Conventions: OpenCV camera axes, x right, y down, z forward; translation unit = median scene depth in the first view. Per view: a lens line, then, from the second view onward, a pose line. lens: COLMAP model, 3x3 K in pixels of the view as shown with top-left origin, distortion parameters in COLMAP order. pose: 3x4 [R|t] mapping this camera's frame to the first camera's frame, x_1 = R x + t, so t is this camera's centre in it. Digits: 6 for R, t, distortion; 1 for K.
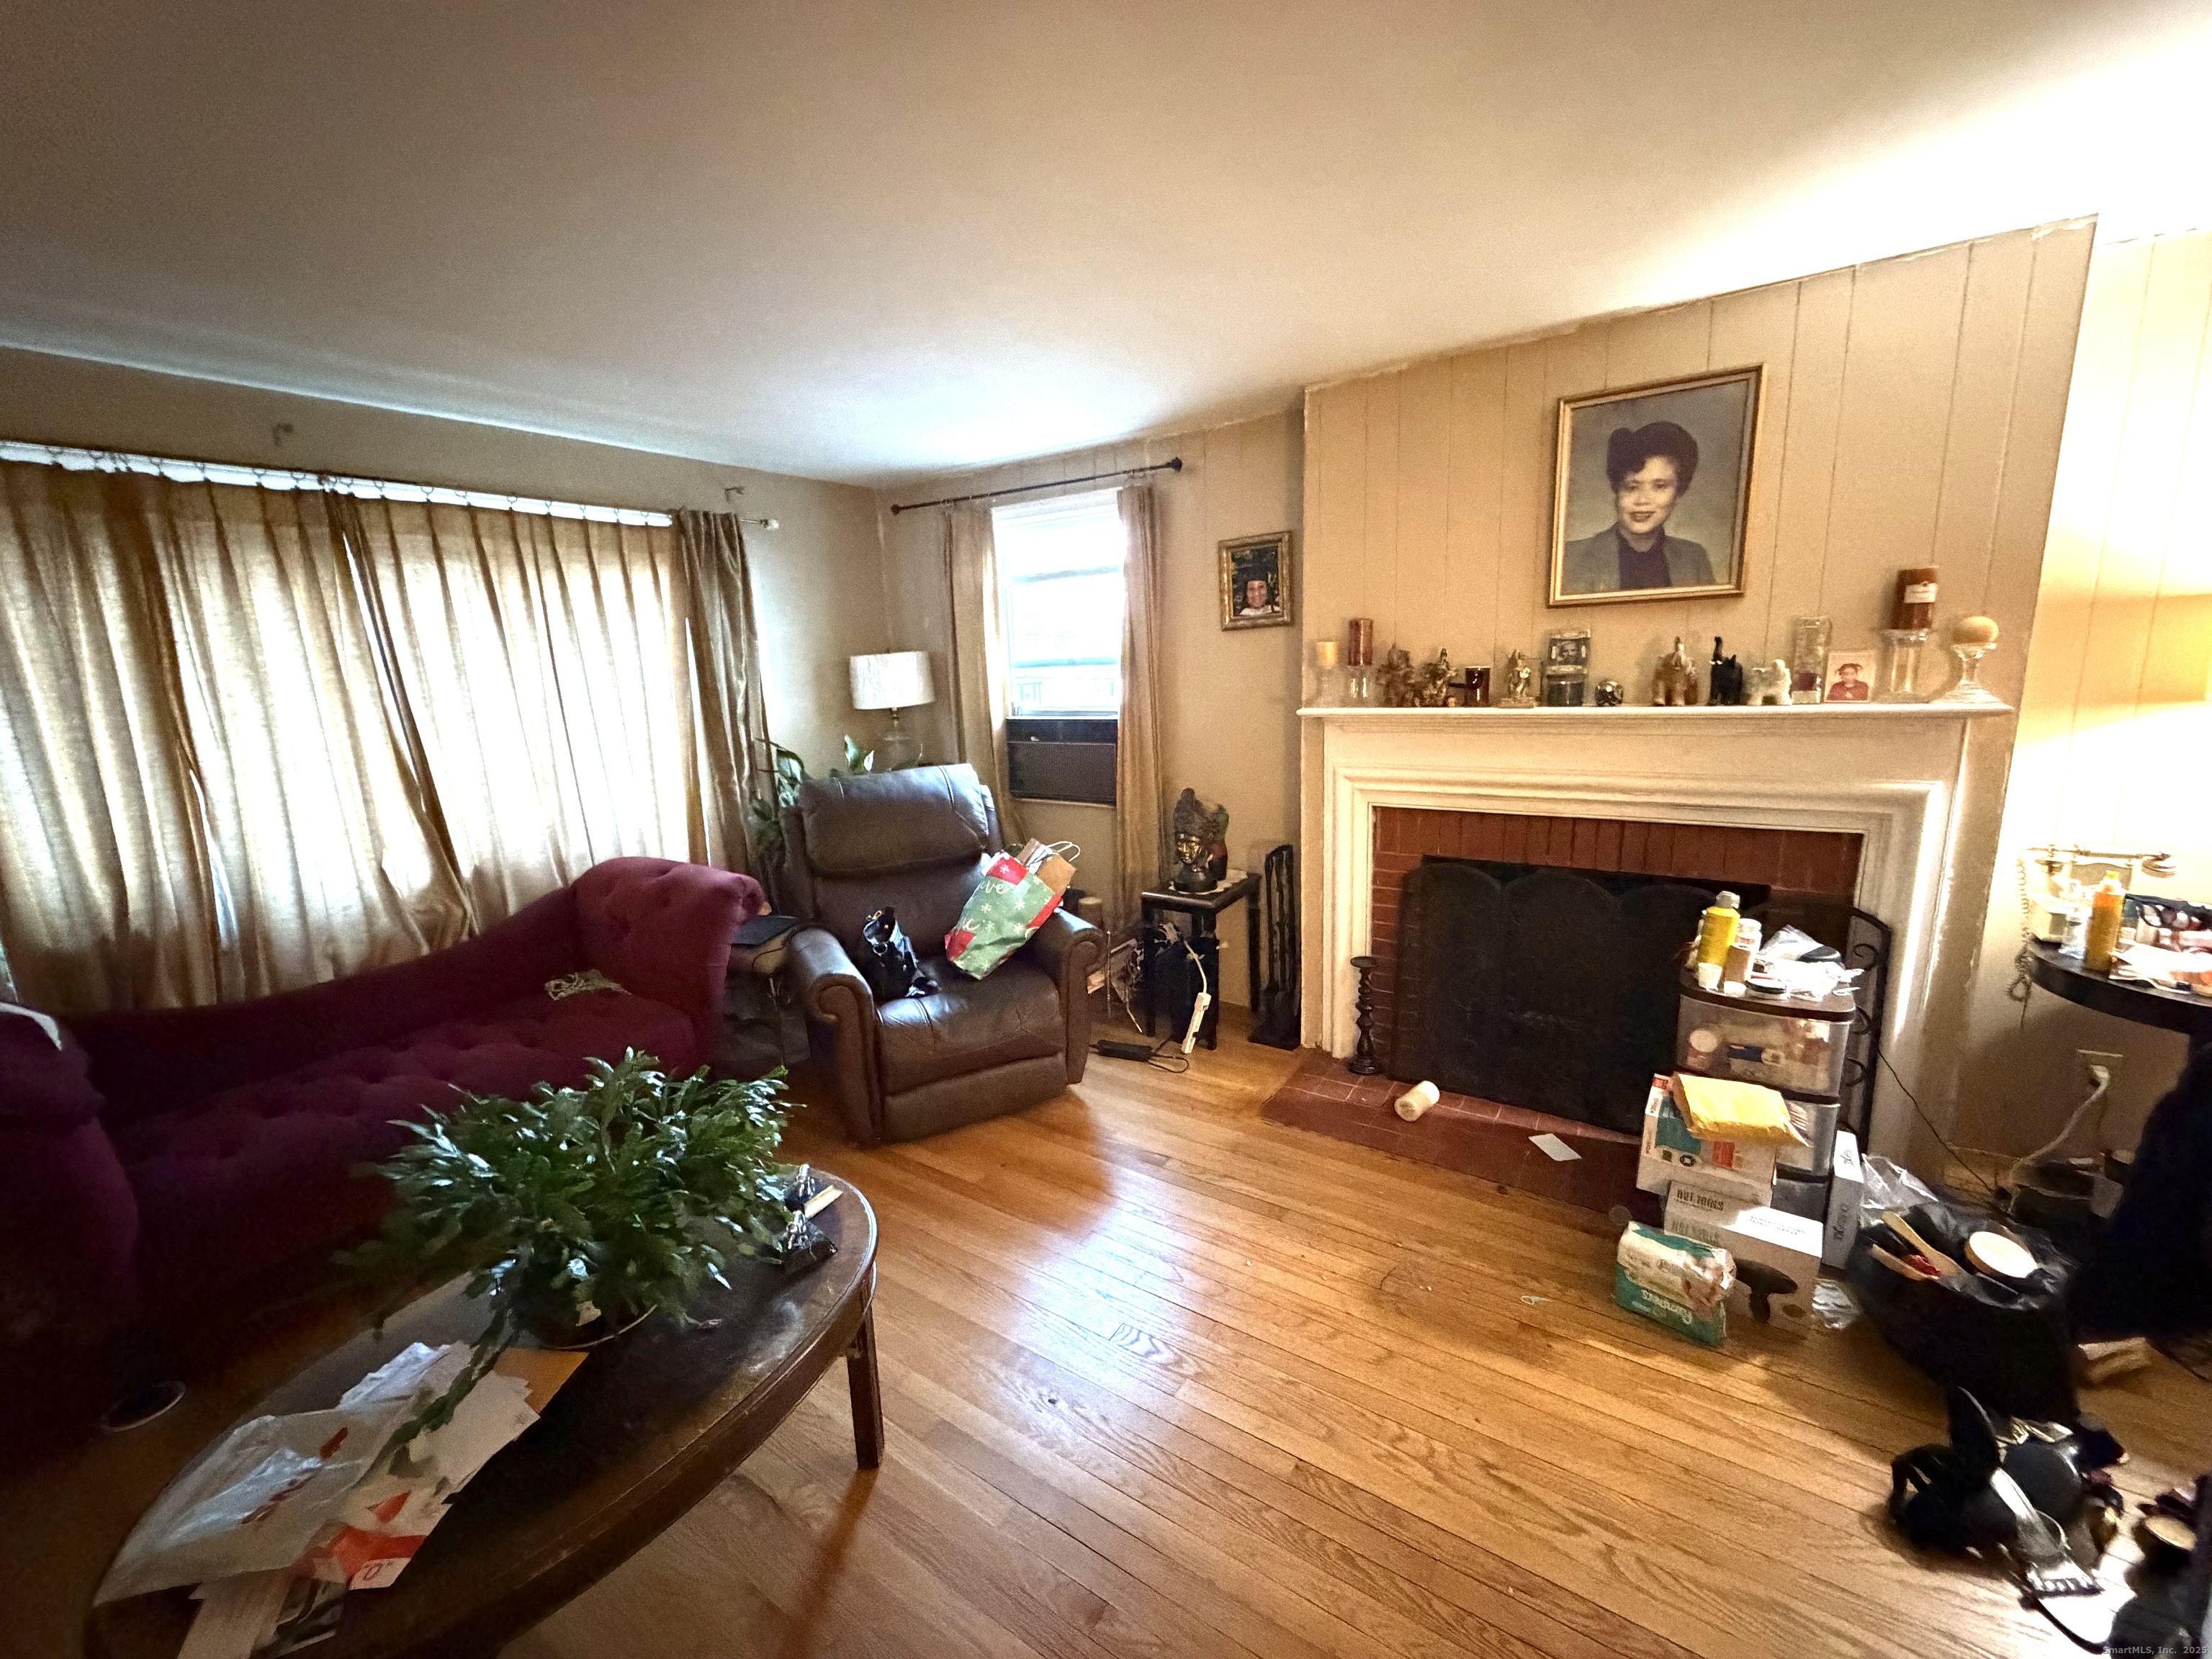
lens RADIAL K [[882.1, 0, 1096.3], [0, 882.1, 830.6], [0, 0, 1]] dist [-0.000983, 0.000844]
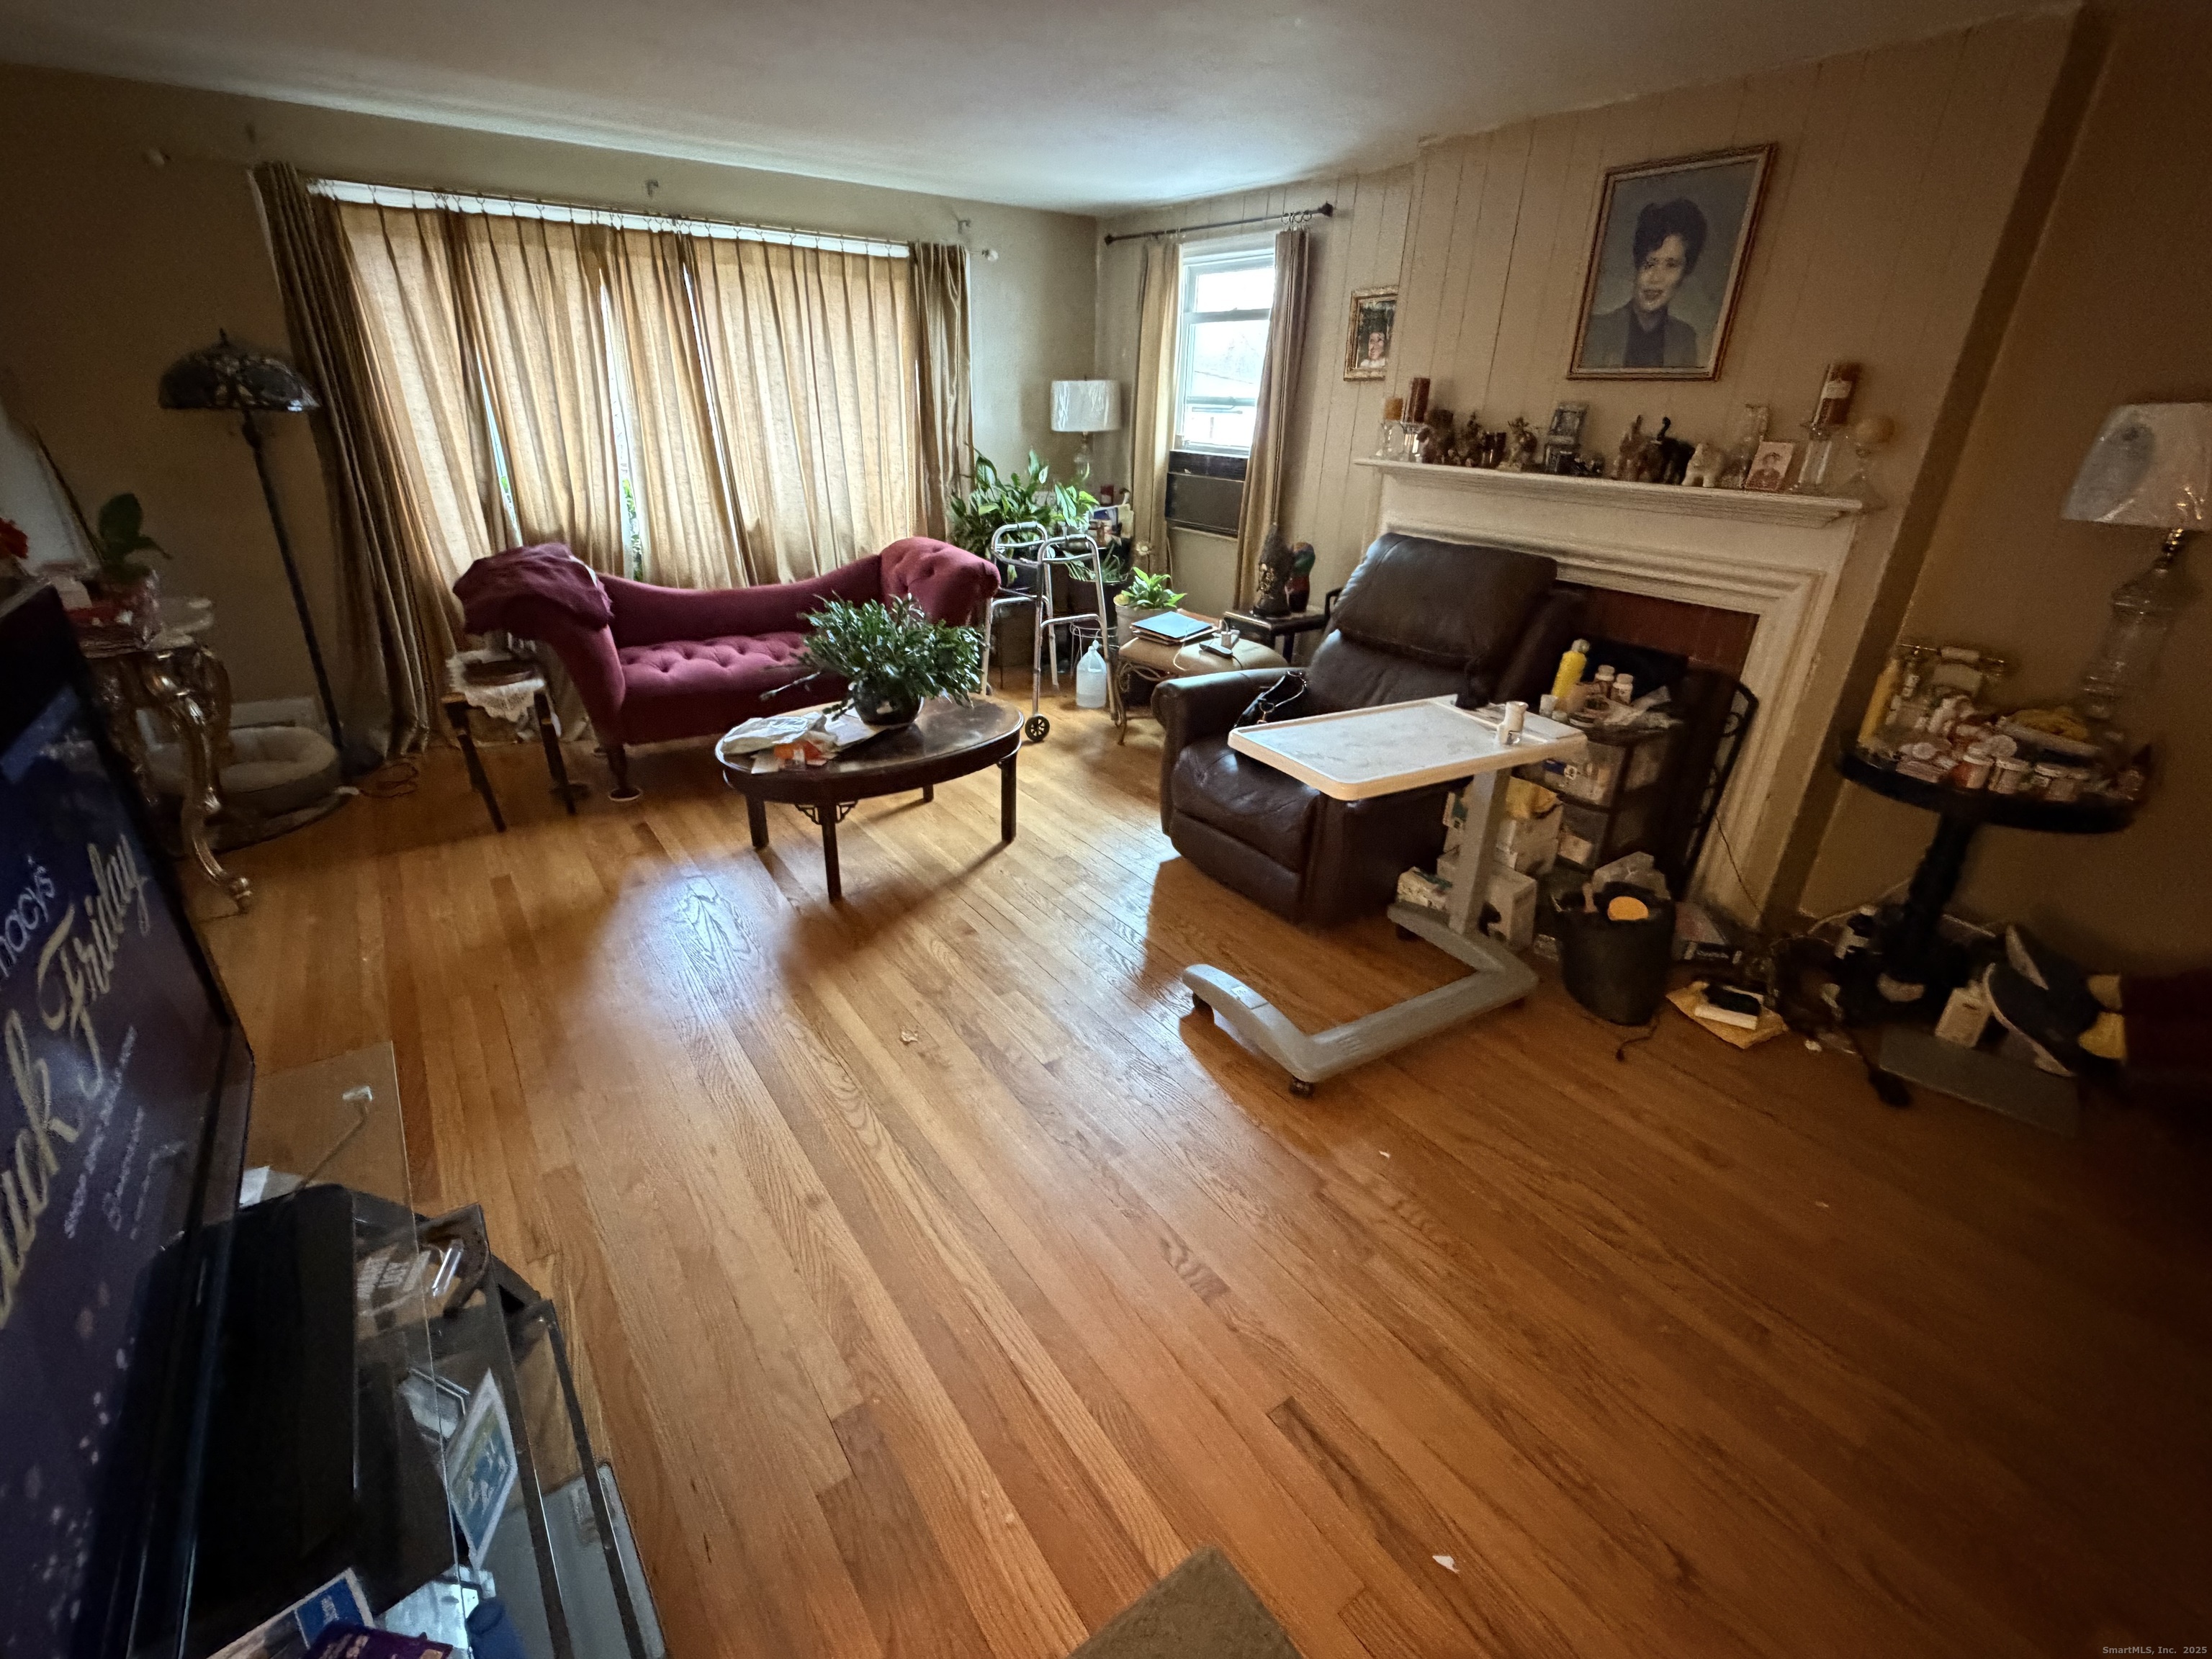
lens RADIAL K [[981.2, 0, 1102.2], [0, 981.2, 831.1], [0, 0, 1]] dist [0.000929, -0.000413]
pose [[0.932289, 0.208716, -0.295424, 0.393905], [-0.136276, 0.959222, 0.247632, 0.055584], [0.335062, -0.190605, 0.922715, -0.376598]]
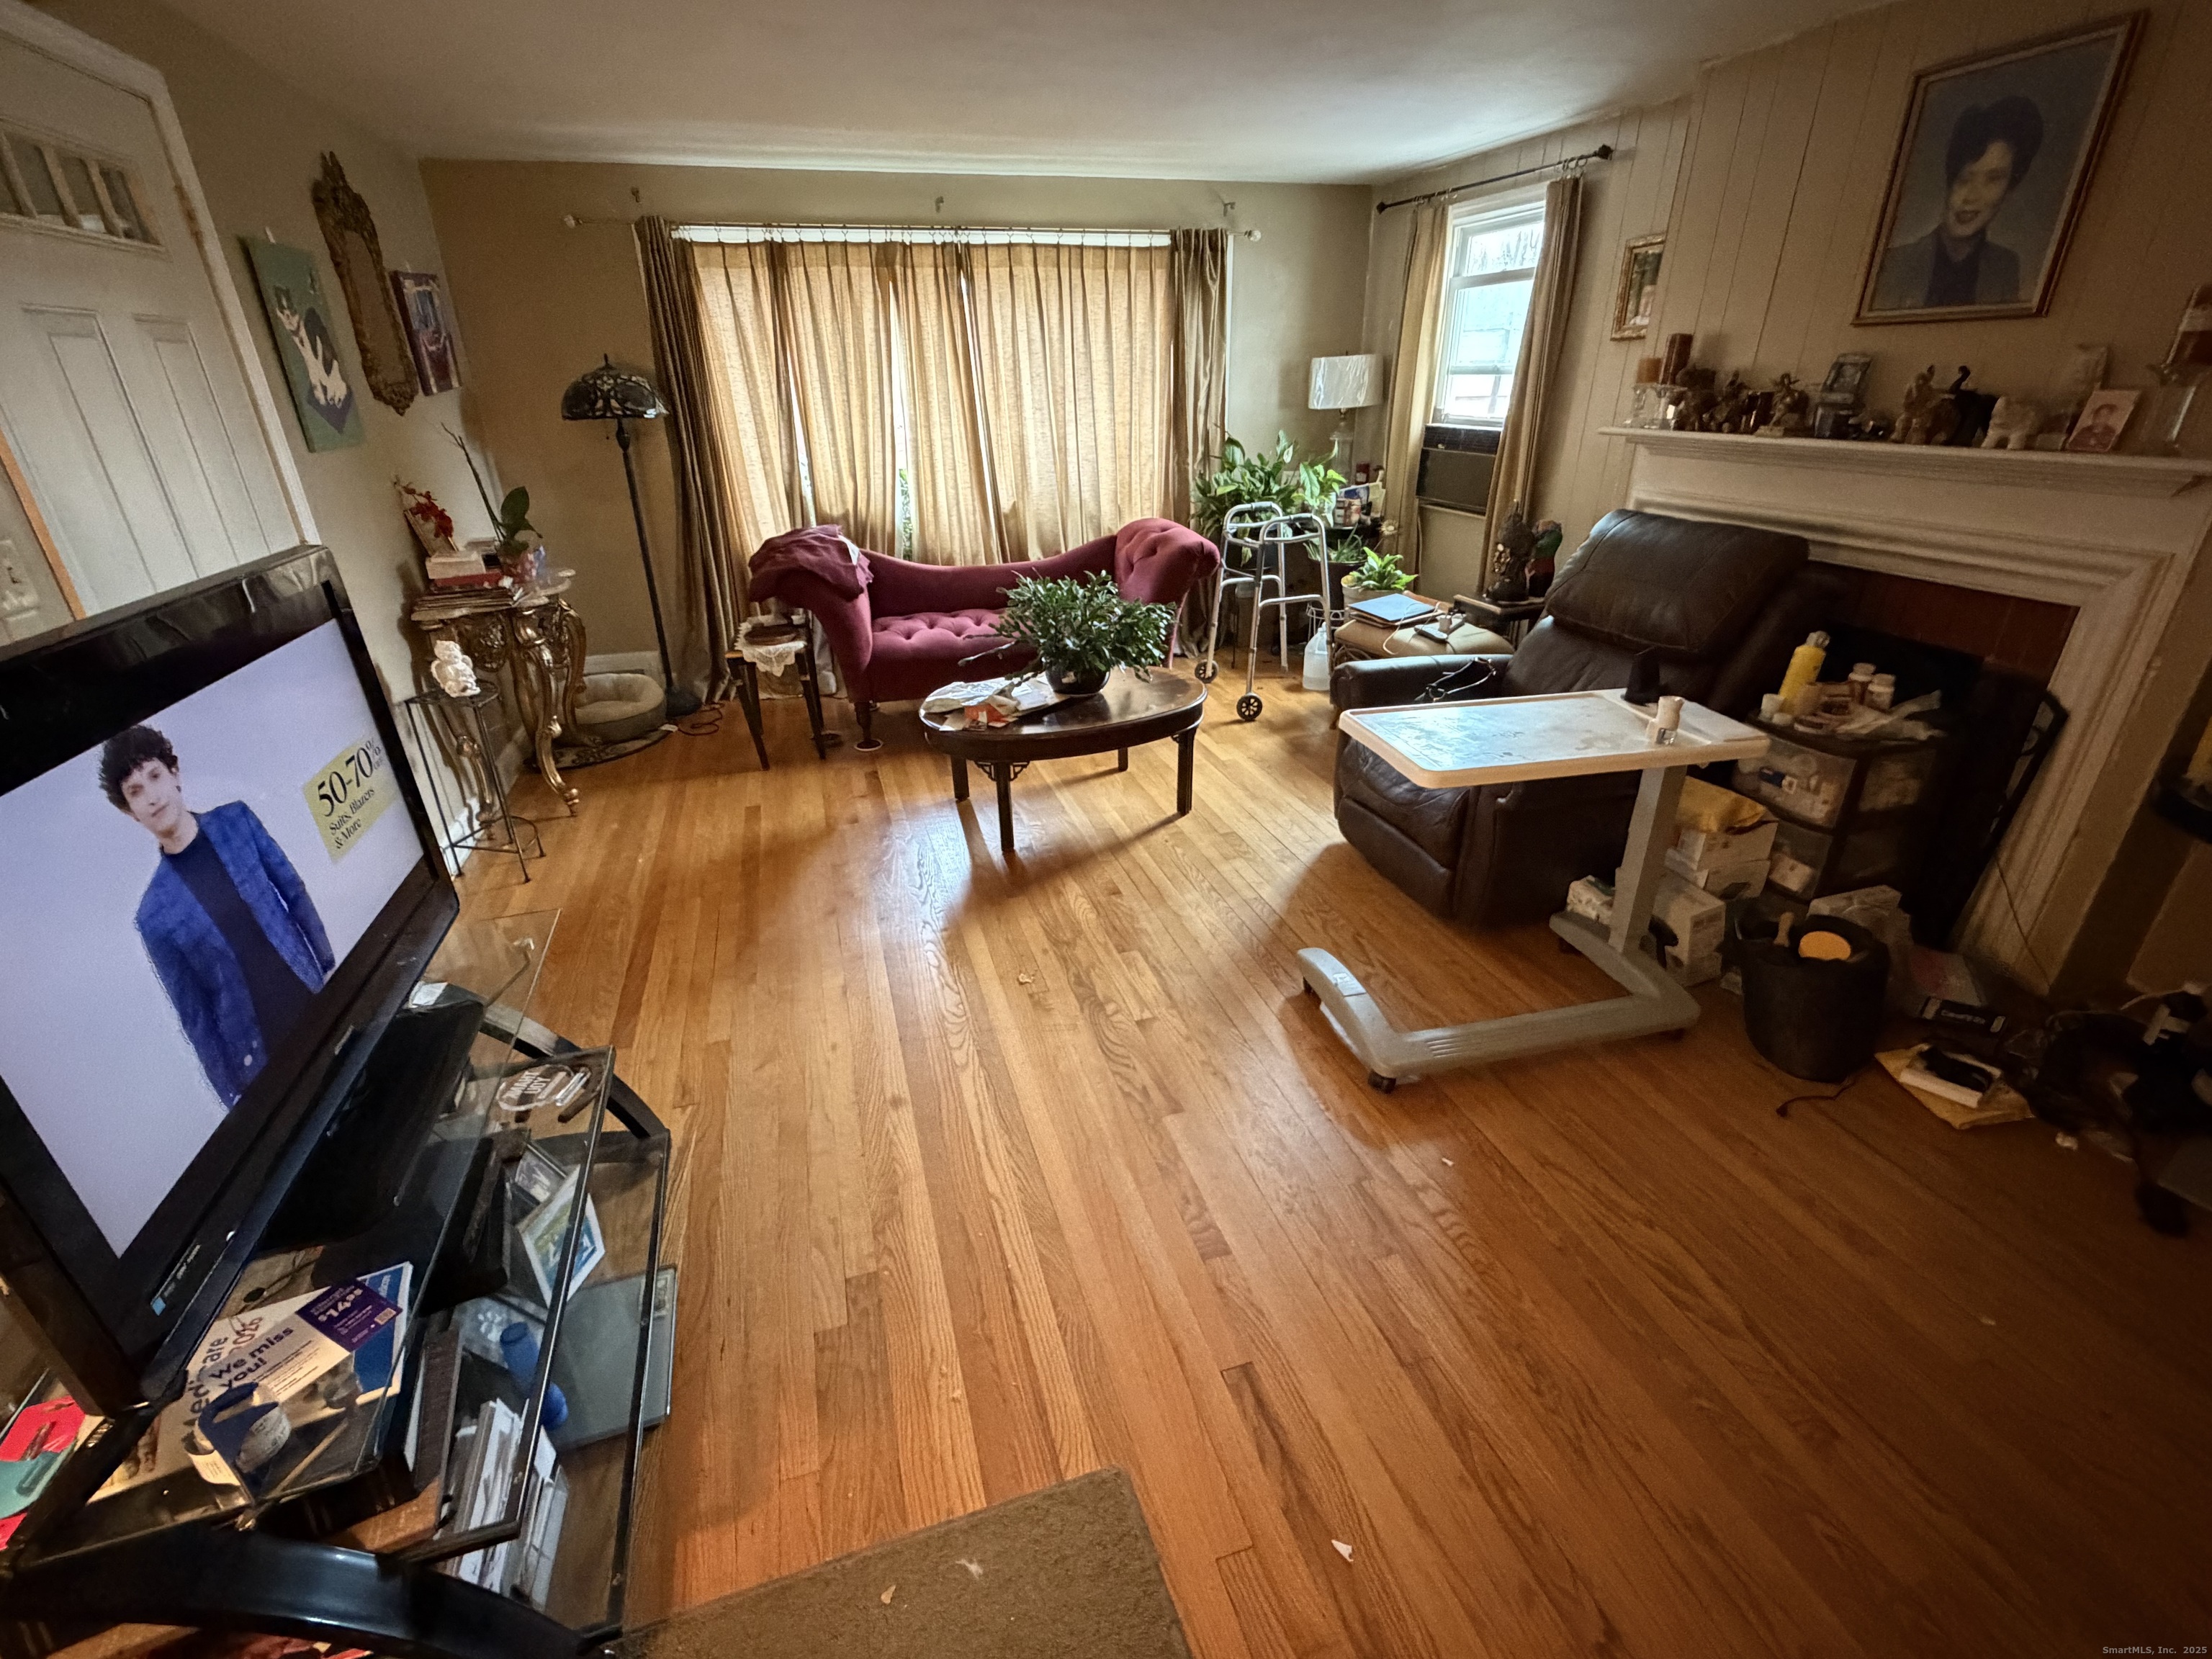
lens RADIAL K [[982.8, 0, 1107.5], [0, 982.8, 827.8], [0, 0, 1]] dist [0.001816, 0.000075]
pose [[0.778948, 0.290412, -0.555788, 0.550909], [-0.135930, 0.943422, 0.302452, 0.036403], [0.612178, -0.160047, 0.774353, -0.330976]]
